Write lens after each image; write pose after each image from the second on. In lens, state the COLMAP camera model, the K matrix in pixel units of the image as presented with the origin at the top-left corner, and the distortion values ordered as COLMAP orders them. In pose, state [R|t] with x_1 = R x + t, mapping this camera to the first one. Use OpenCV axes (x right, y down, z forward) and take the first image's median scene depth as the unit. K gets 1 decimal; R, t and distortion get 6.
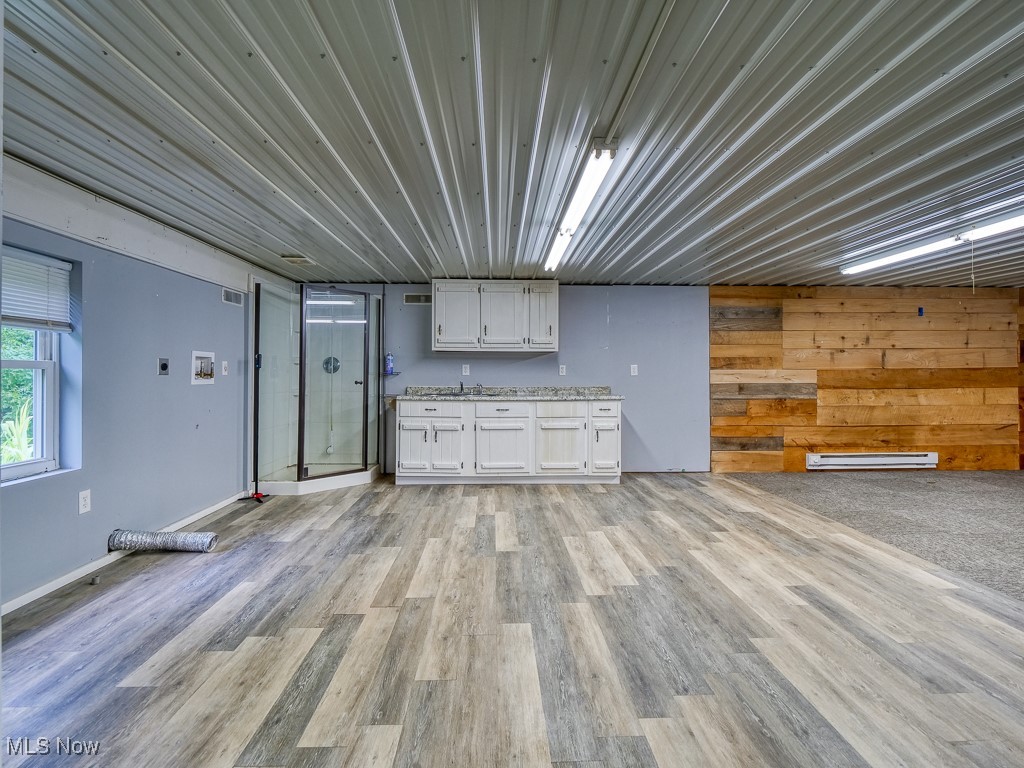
lens RADIAL K [[508.7, 0, 509.2], [0, 508.7, 376.5], [0, 0, 1]] dist [-0.017330, 0.001528]
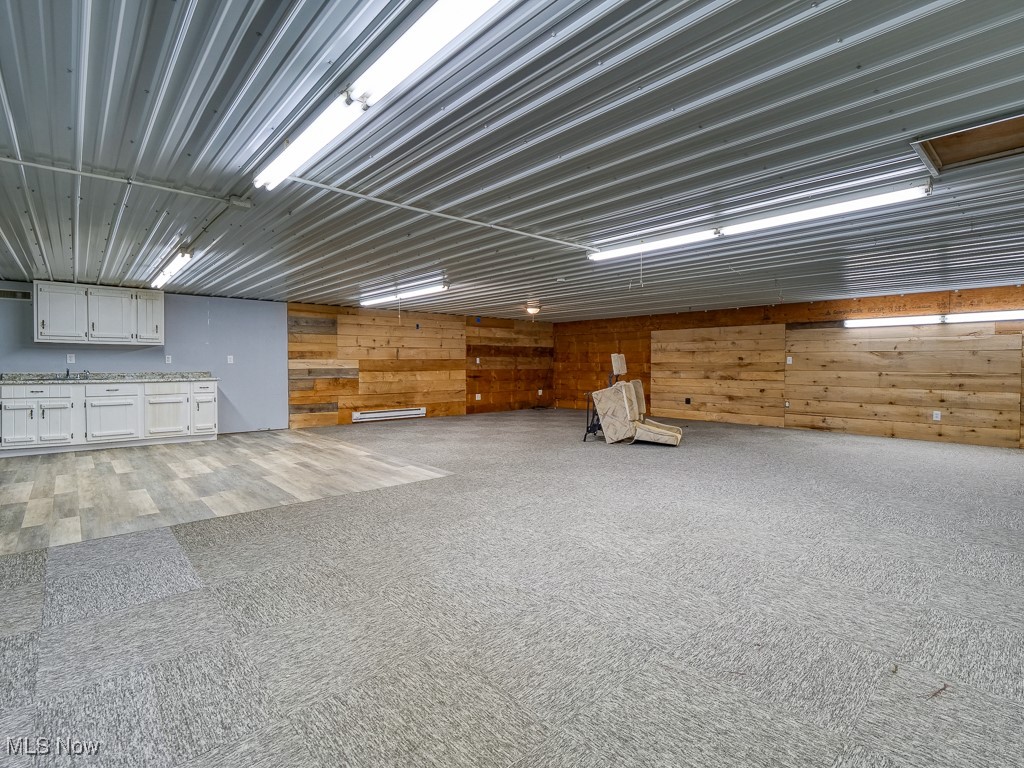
lens RADIAL K [[508.7, 0, 520.4], [0, 508.7, 370.8], [0, 0, 1]] dist [-0.017330, 0.001528]
pose [[0.764223, -0.008762, 0.644893, -0.048107], [0.002423, 0.999940, 0.010715, 0.006255], [-0.644948, -0.006626, 0.764198, -0.677881]]
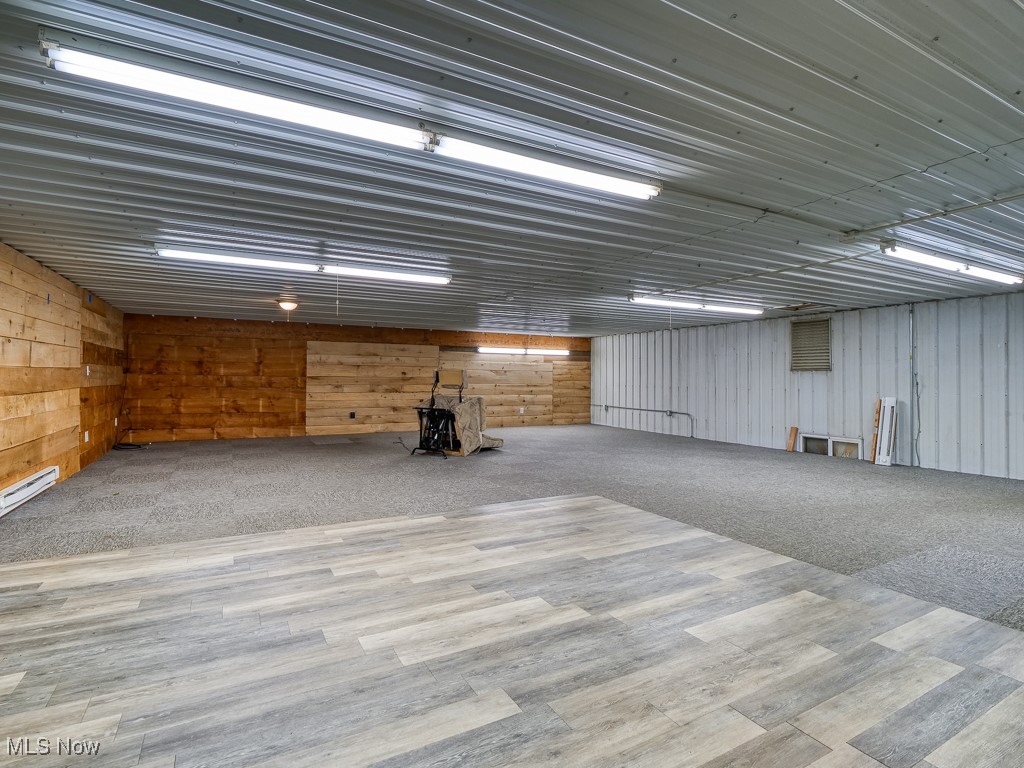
lens RADIAL K [[508.7, 0, 518.6], [0, 508.7, 380.1], [0, 0, 1]] dist [-0.017330, 0.001528]
pose [[-0.459446, -0.007490, 0.888174, -0.325558], [-0.003476, 0.999972, 0.006635, -0.004746], [-0.888199, -0.000039, -0.459459, 0.823316]]
